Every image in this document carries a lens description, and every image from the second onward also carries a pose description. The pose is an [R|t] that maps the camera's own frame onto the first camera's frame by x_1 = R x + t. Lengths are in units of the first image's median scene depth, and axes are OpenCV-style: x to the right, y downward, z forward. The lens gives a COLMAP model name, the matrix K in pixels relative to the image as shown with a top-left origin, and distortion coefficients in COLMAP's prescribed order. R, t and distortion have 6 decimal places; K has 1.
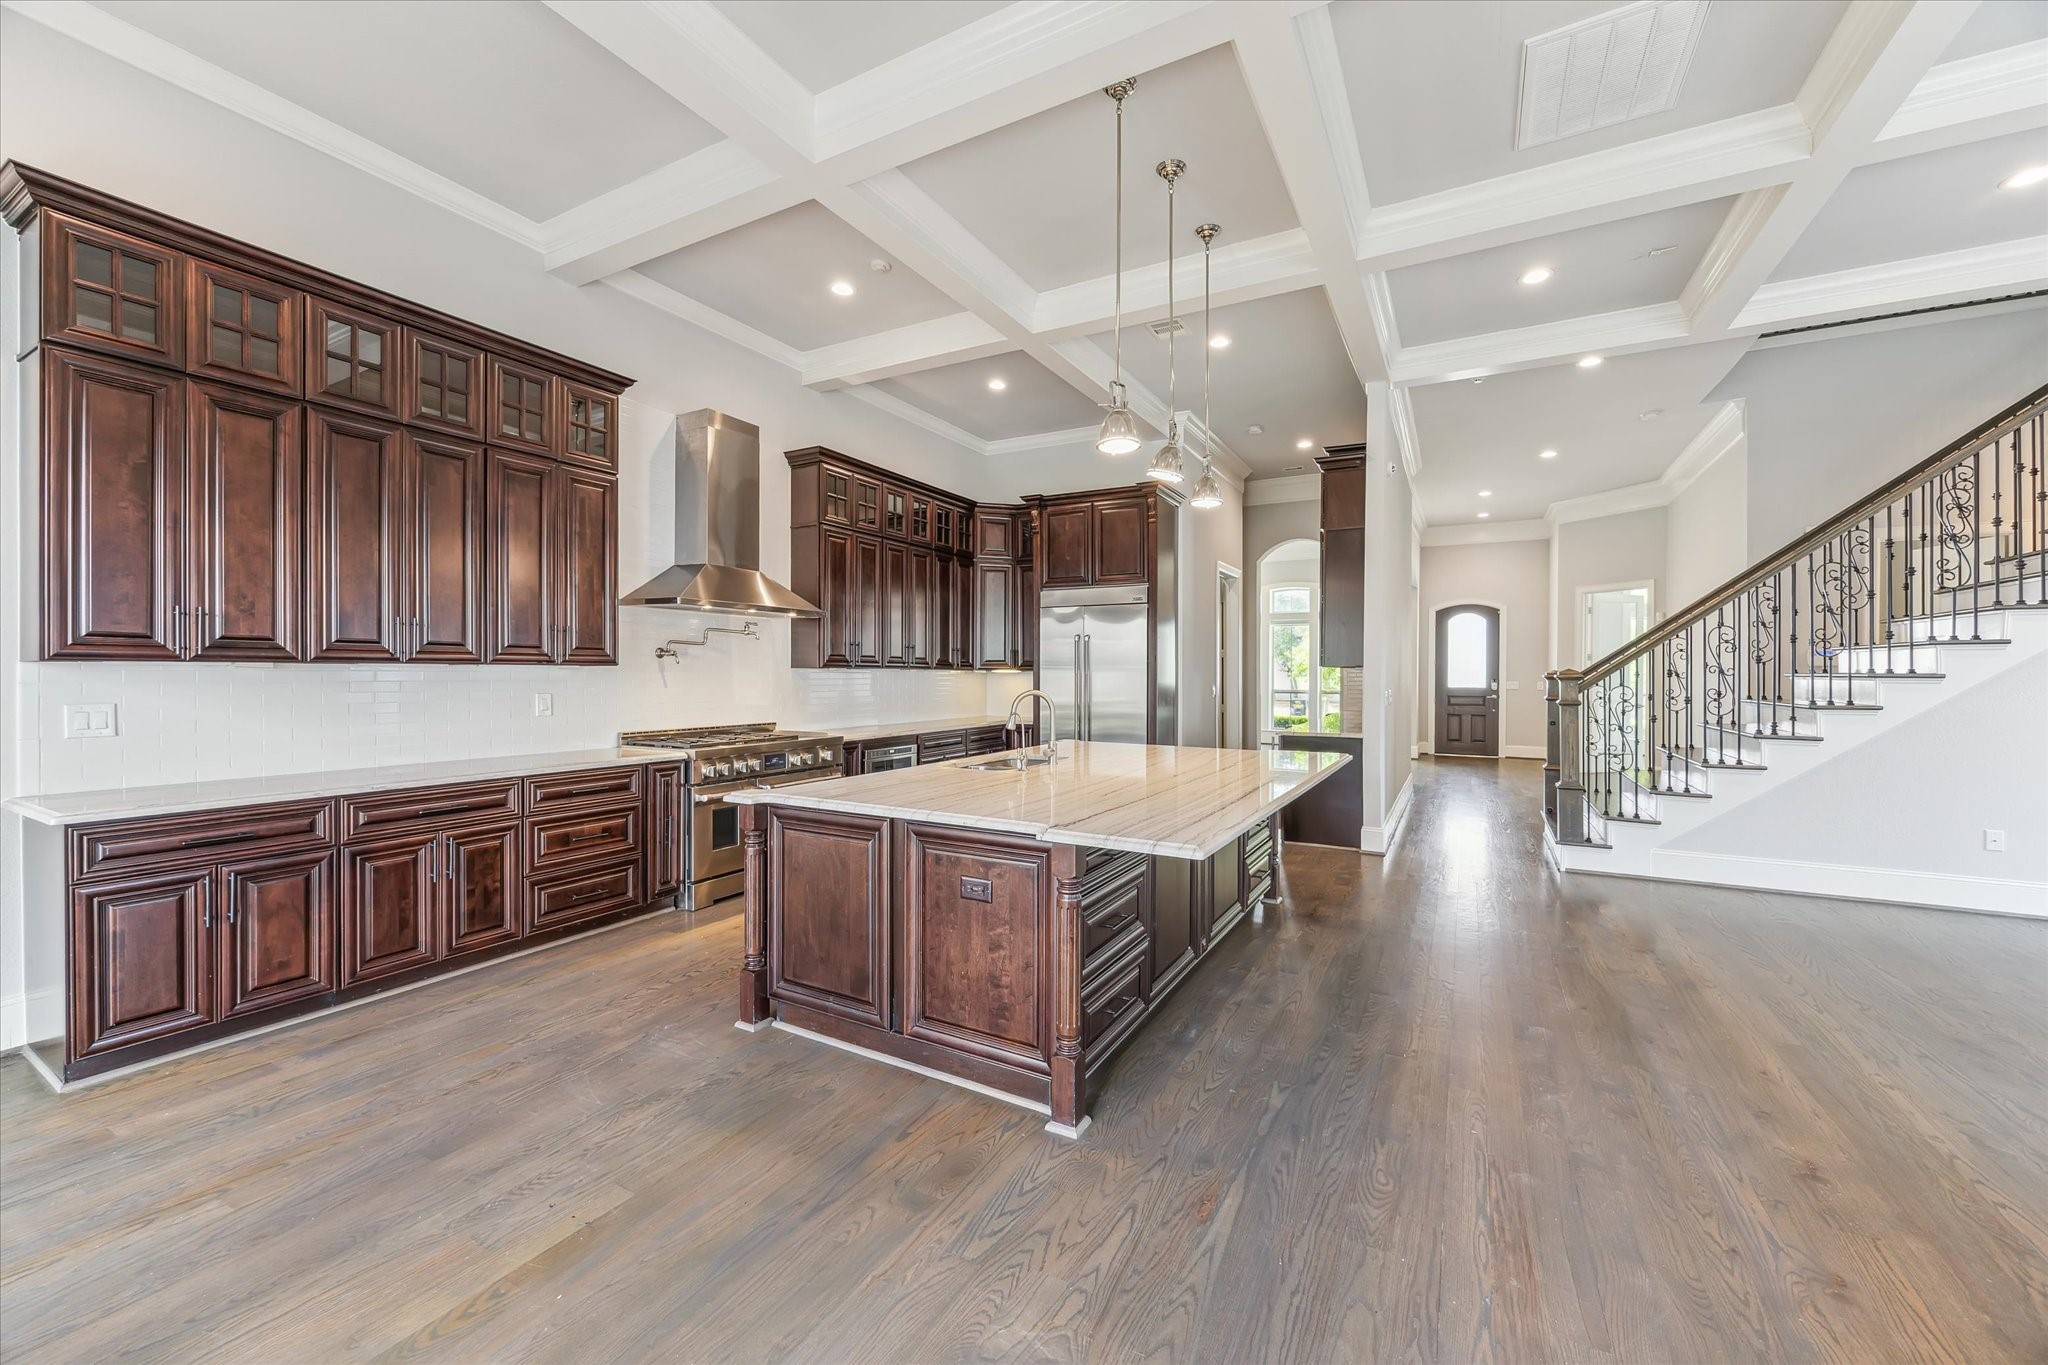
lens RADIAL K [[815.9, 0, 1021.1], [0, 815.9, 670.4], [0, 0, 1]] dist [-0.000750, -0.000249]
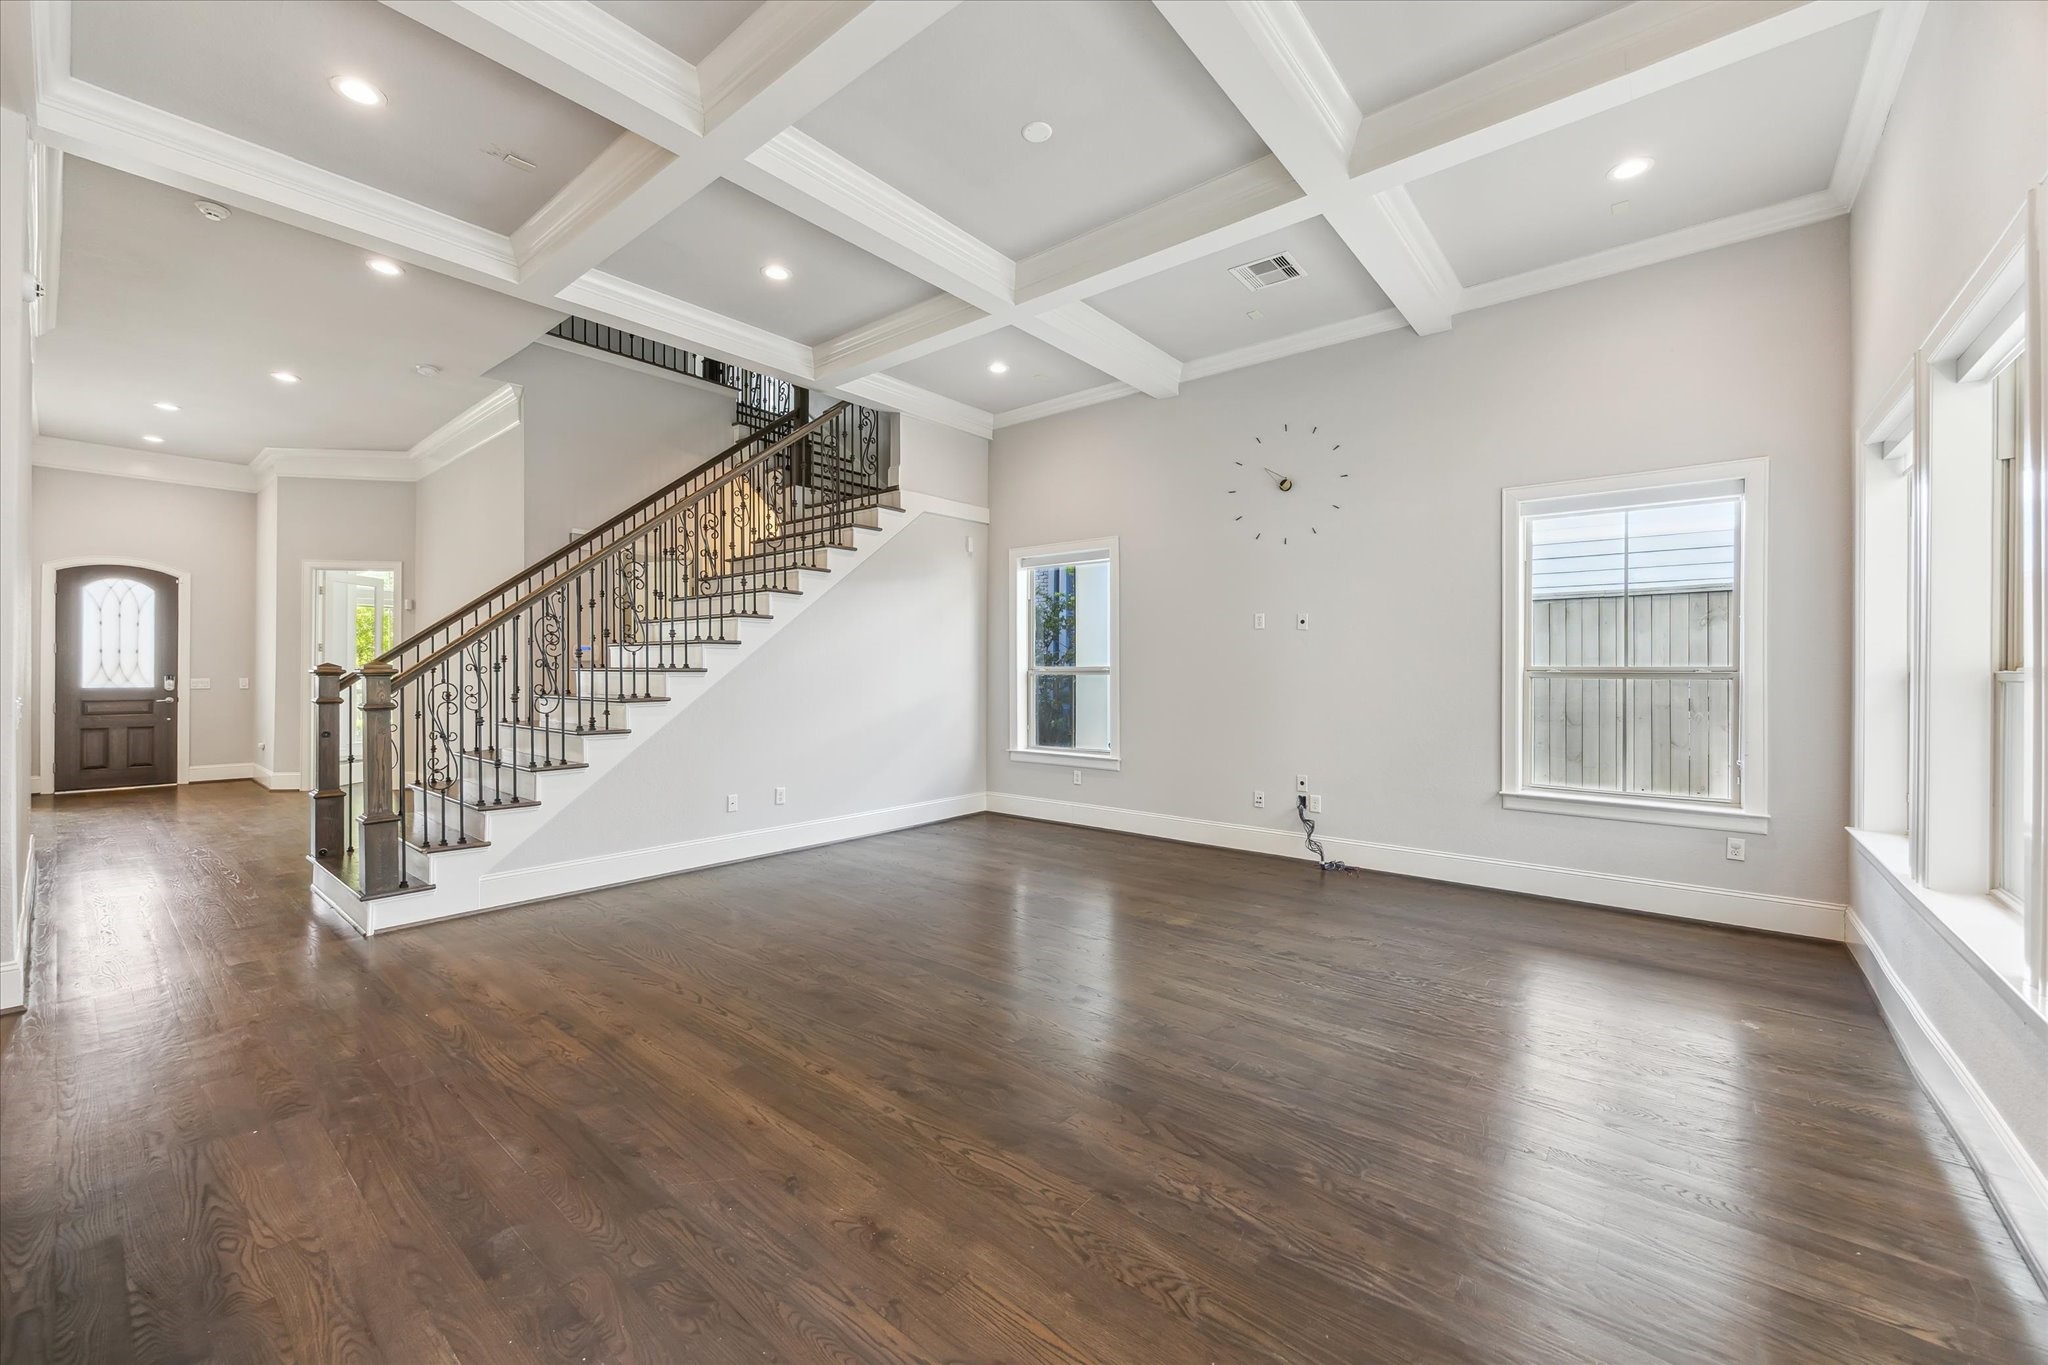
lens RADIAL K [[815.9, 0, 1021.1], [0, 815.9, 670.4], [0, 0, 1]] dist [-0.000750, -0.000249]
pose [[0.192129, -0.001400, 0.981369, 0.056698], [-0.005352, 0.999983, 0.002474, 0.001857], [-0.981355, -0.005728, 0.192118, 0.289795]]
